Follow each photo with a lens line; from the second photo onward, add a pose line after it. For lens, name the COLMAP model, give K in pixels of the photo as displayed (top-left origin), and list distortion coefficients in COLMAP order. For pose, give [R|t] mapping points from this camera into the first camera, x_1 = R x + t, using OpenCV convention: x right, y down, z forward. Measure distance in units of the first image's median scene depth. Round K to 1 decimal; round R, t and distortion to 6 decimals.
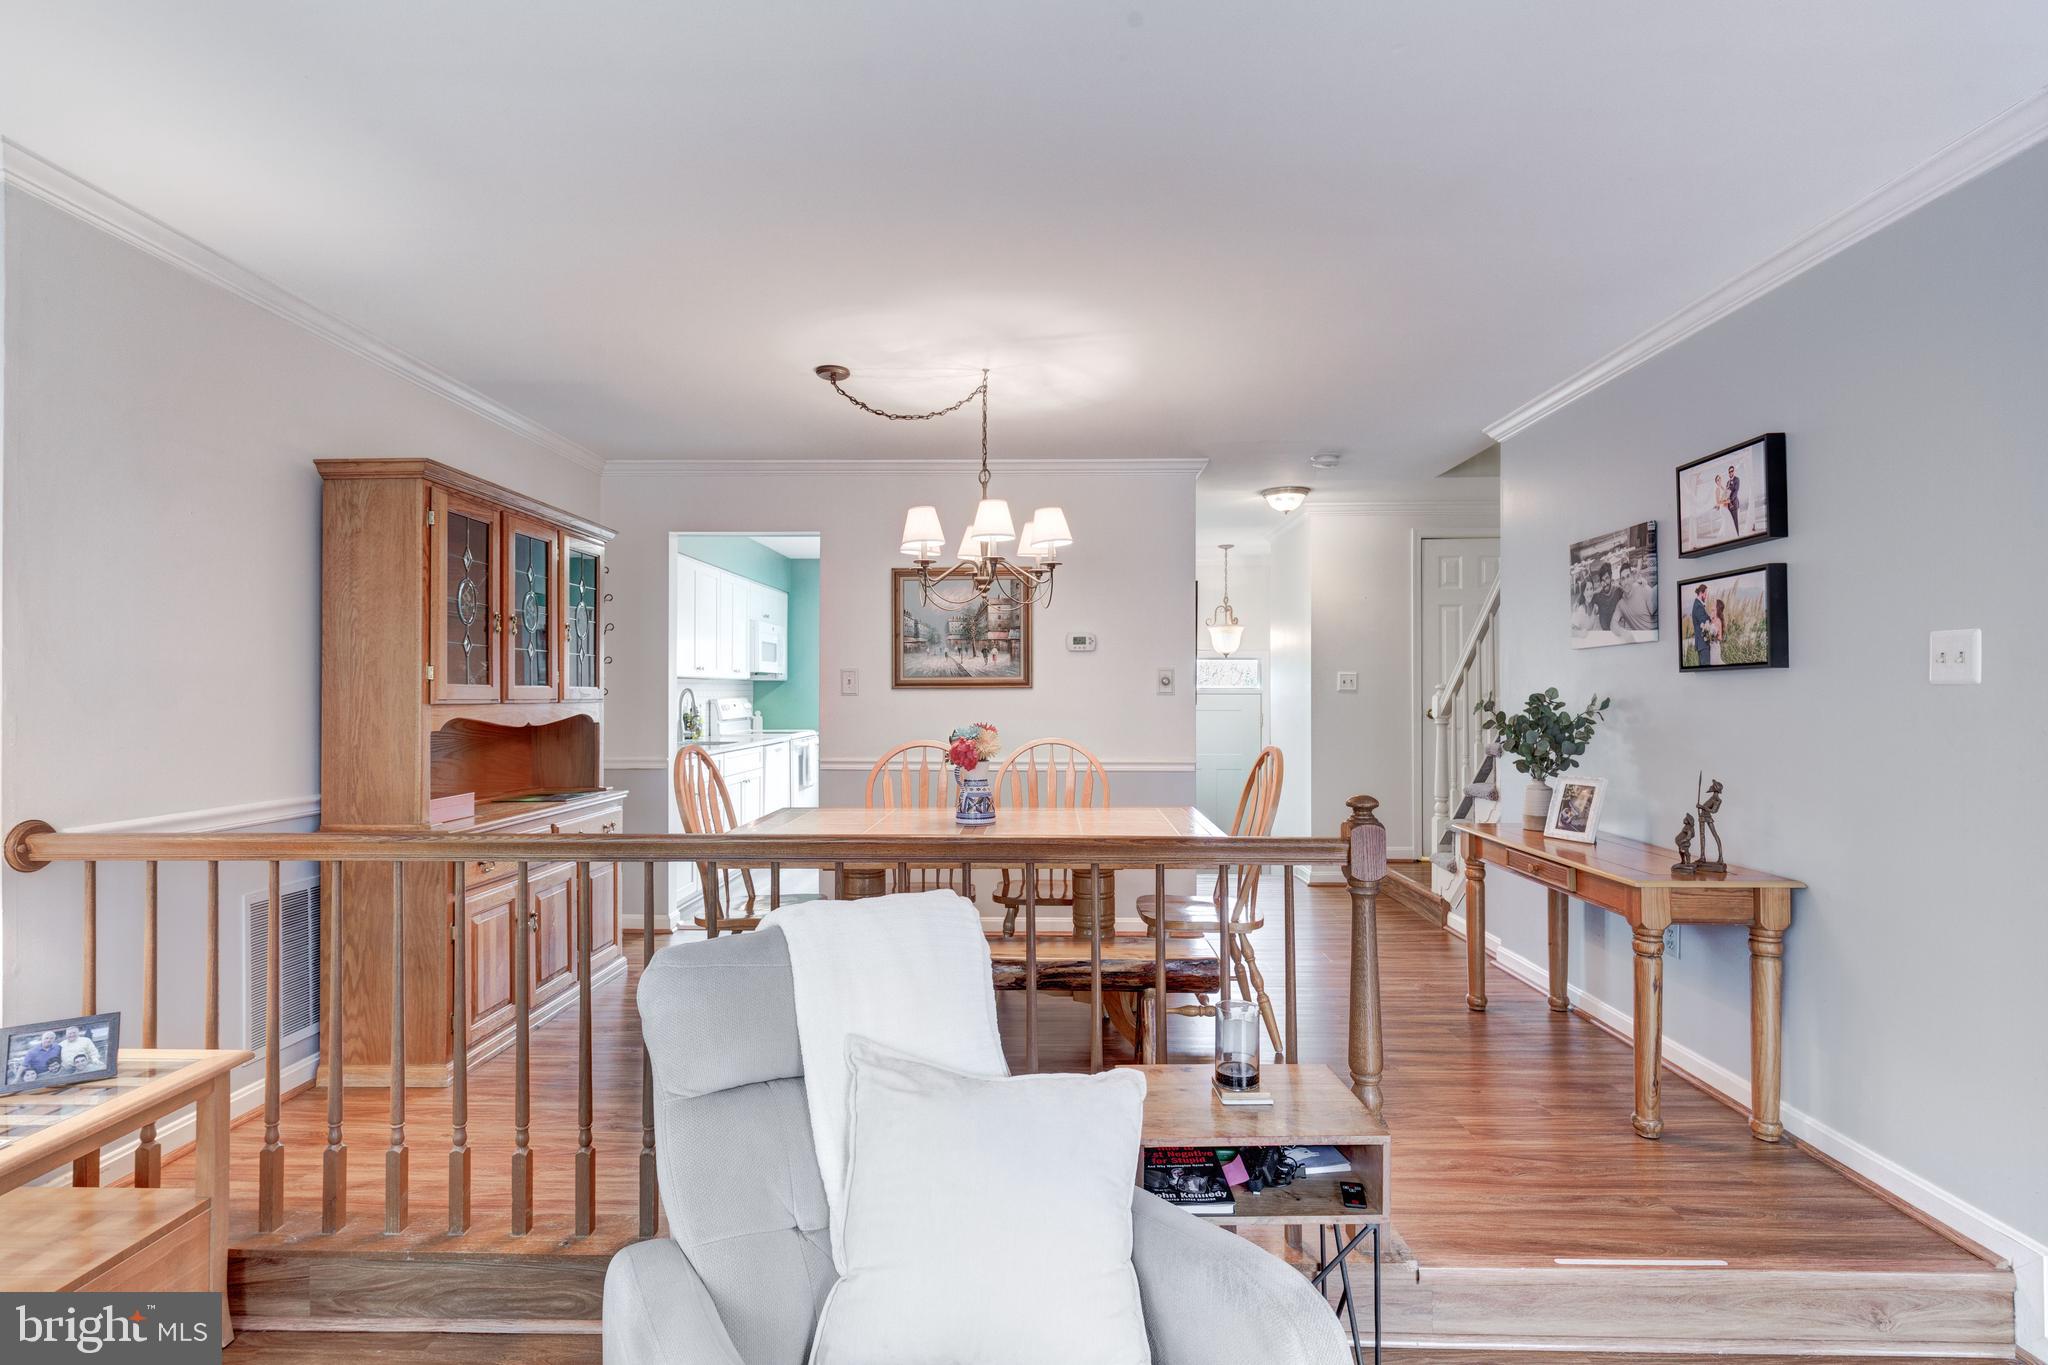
lens RADIAL K [[962.7, 0, 1046.2], [0, 962.7, 683.2], [0, 0, 1]] dist [-0.000189, -0.000650]
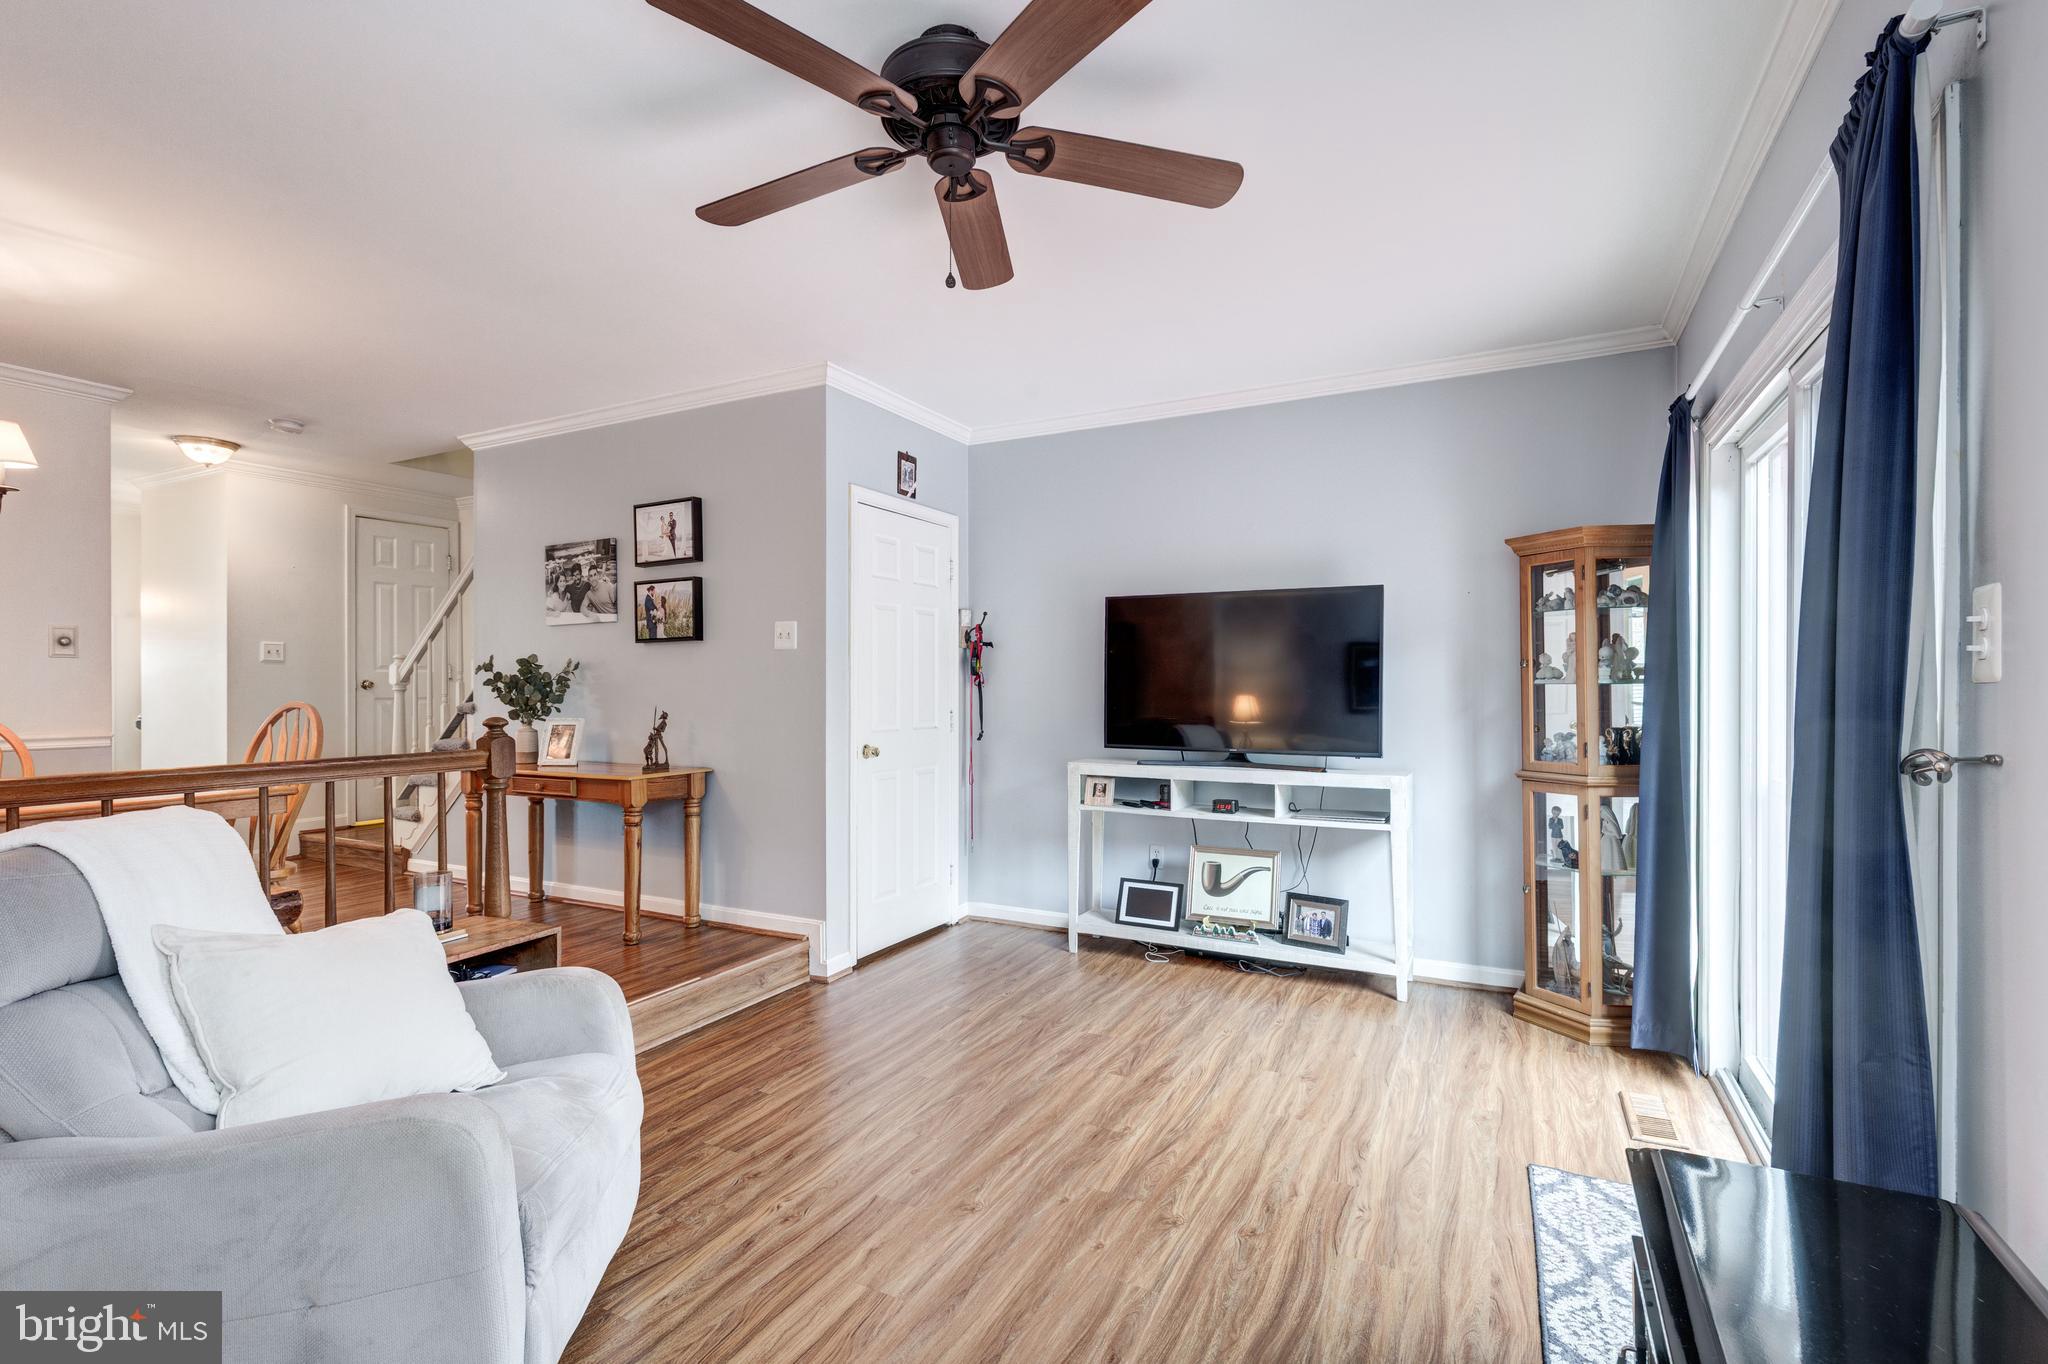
lens RADIAL K [[932.5, 0, 987.5], [0, 932.5, 691.0], [0, 0, 1]] dist [0.012932, -0.003365]
pose [[0.476763, -0.007409, 0.879001, -0.316930], [-0.007995, 0.999887, 0.012764, 0.035983], [-0.878995, -0.013113, 0.476650, -0.153526]]
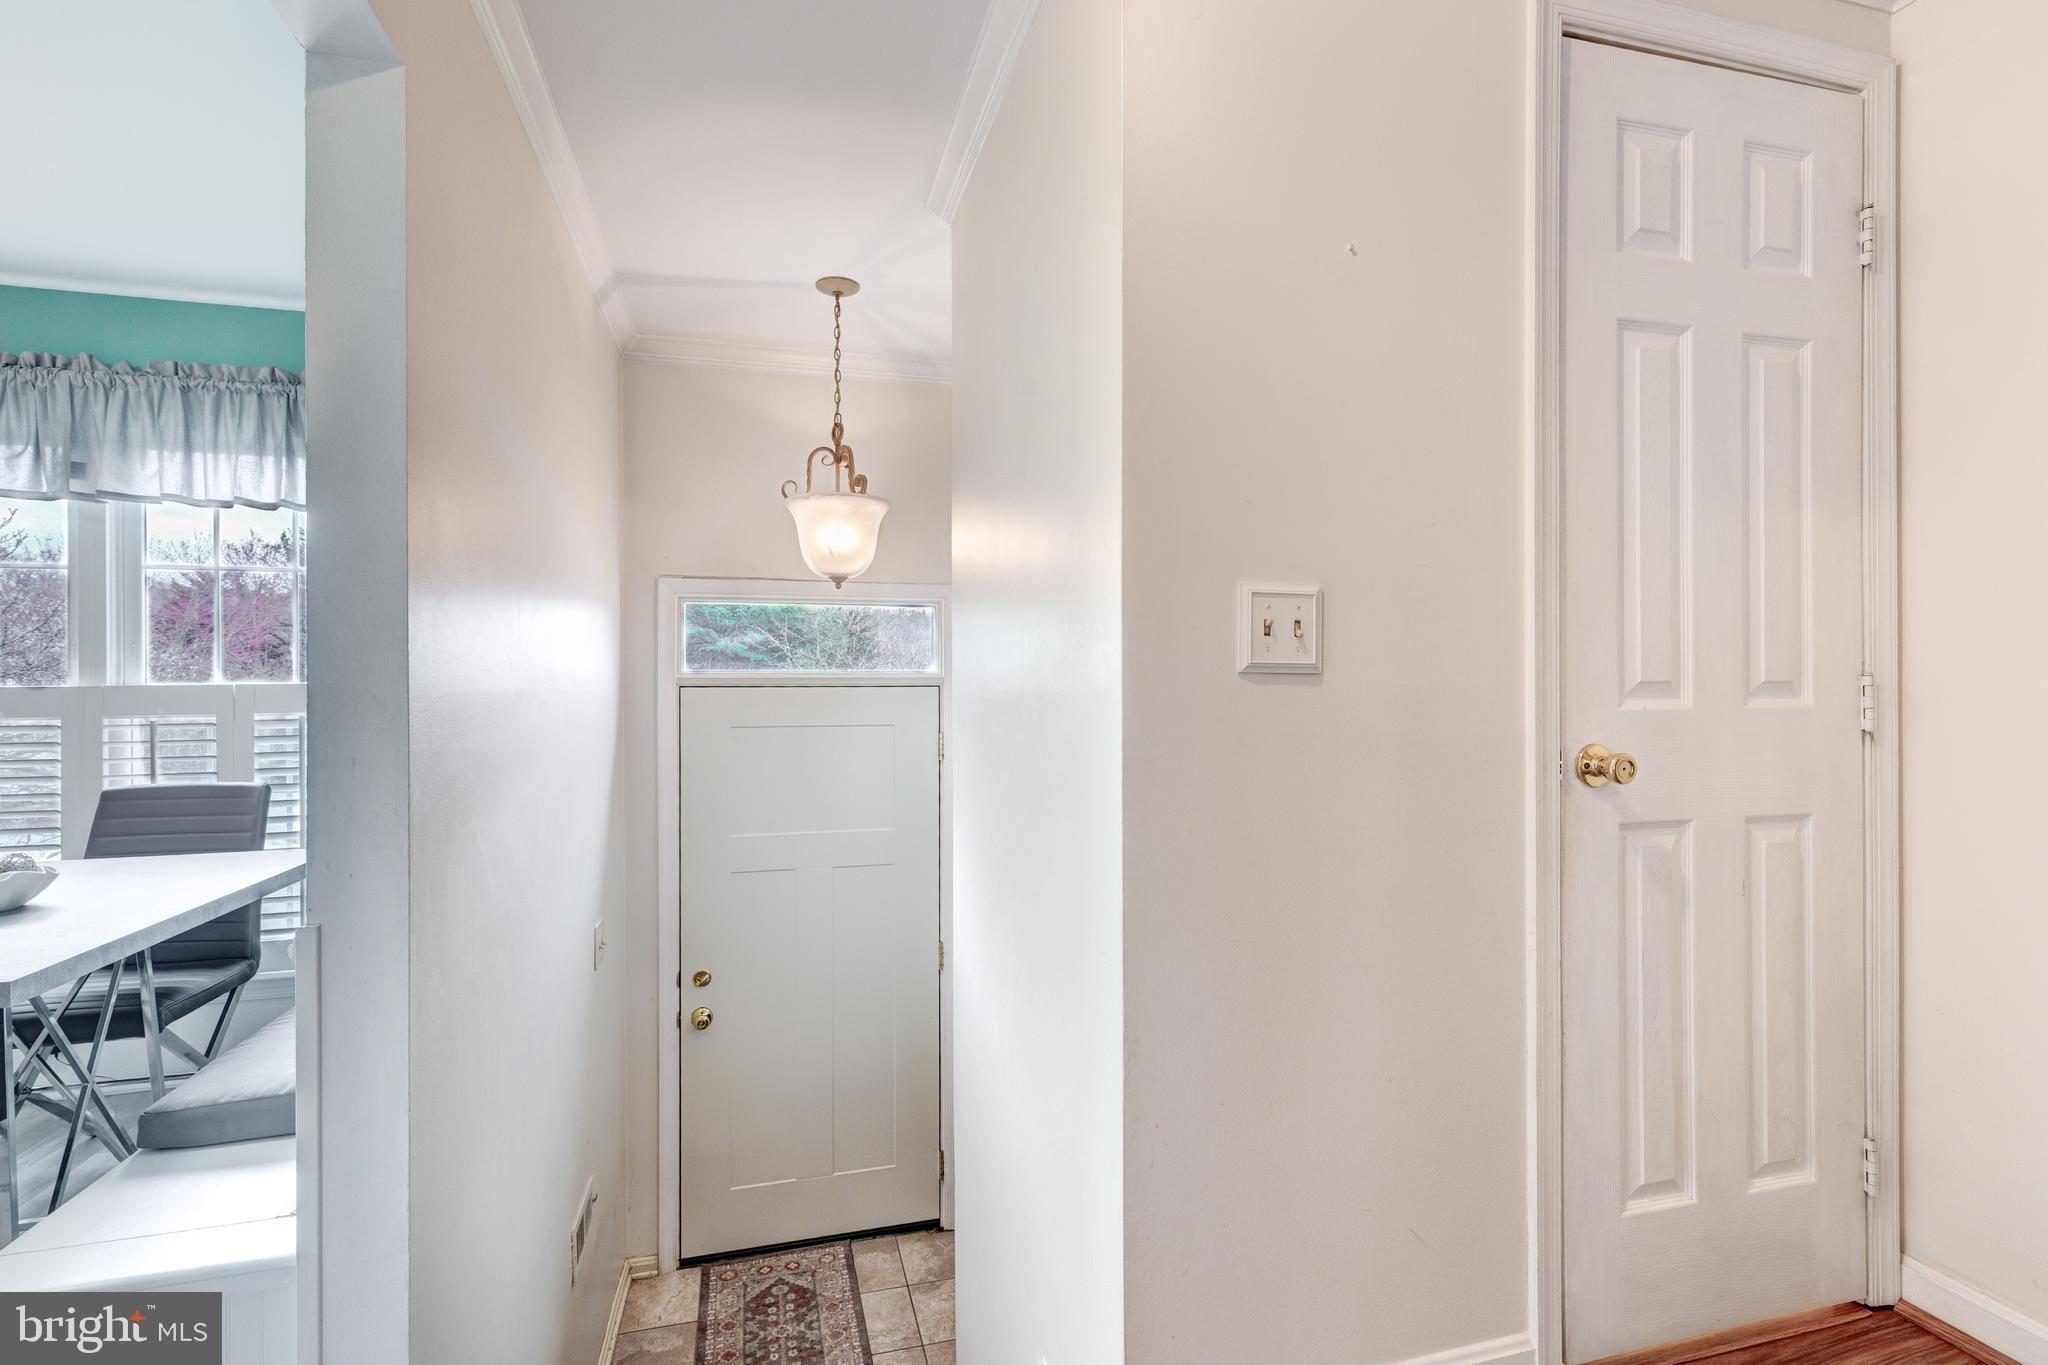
lens RADIAL K [[932.5, 0, 996.3], [0, 932.5, 694.6], [0, 0, 1]] dist [0.012932, -0.003365]
pose [[0.963373, -0.011545, 0.267917, 0.339039], [0.004265, 0.999606, 0.027739, 0.012847], [-0.268131, -0.025580, 0.963043, 1.451325]]
